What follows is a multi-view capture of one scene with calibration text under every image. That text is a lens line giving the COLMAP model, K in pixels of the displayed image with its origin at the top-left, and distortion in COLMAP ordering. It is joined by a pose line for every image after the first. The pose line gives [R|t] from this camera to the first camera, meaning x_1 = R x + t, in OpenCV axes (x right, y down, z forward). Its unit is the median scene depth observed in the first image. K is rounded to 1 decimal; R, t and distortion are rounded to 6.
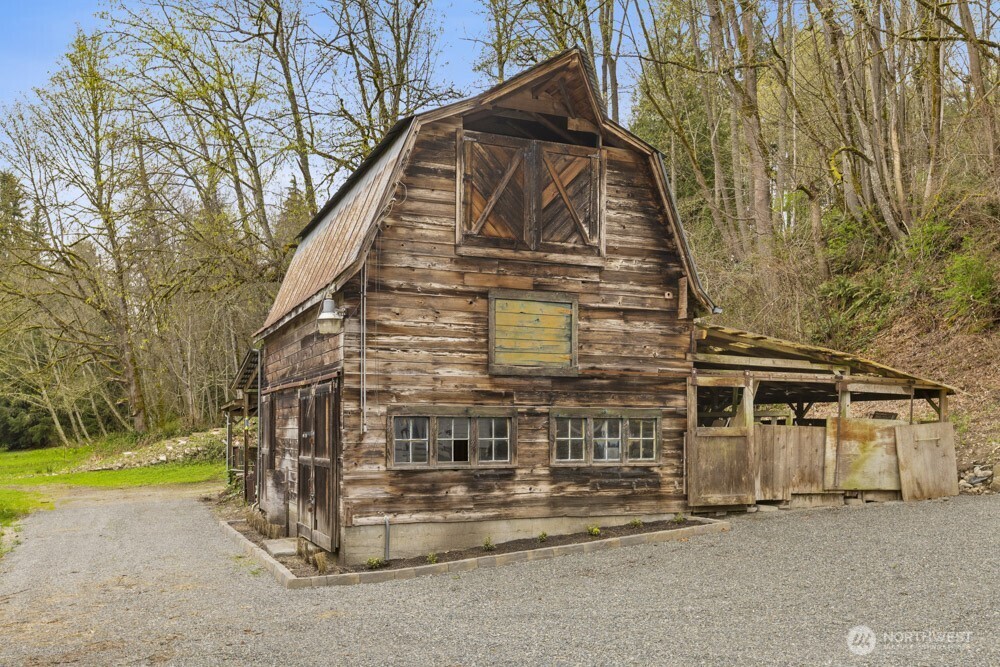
lens RADIAL K [[887.7, 0, 496.2], [0, 887.7, 335.4], [0, 0, 1]] dist [0.004150, -0.010350]
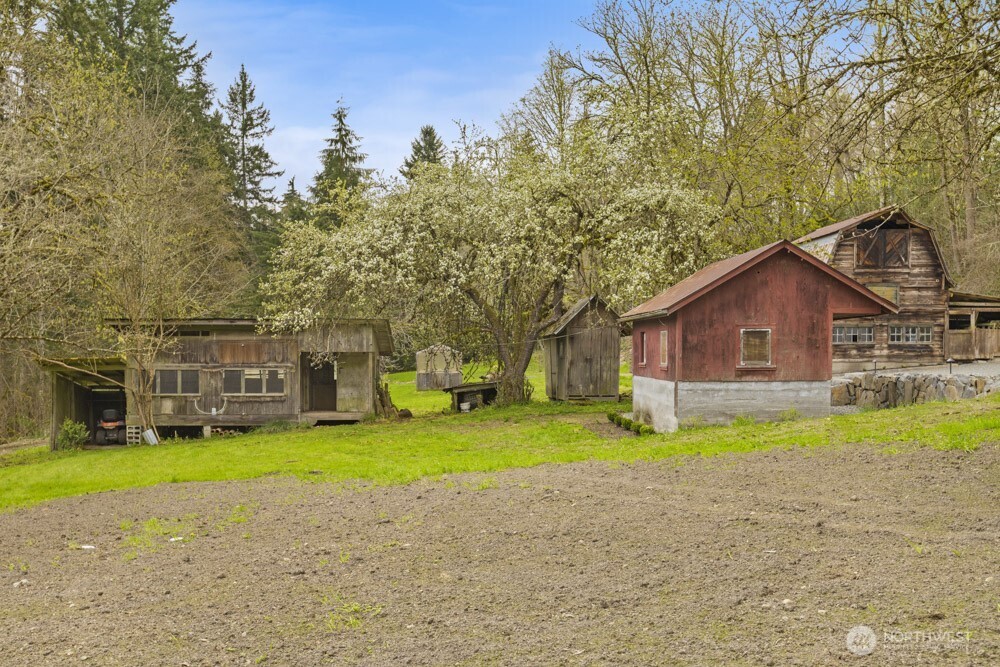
lens RADIAL K [[1010.4, 0, 496.6], [0, 1010.4, 334.0], [0, 0, 1]] dist [-0.002163, 0.000000]
pose [[0.939885, 0.009103, -0.341370, -0.012665], [0.037370, 0.990900, 0.129312, -0.336086], [0.339440, -0.134295, 0.930991, -2.342669]]
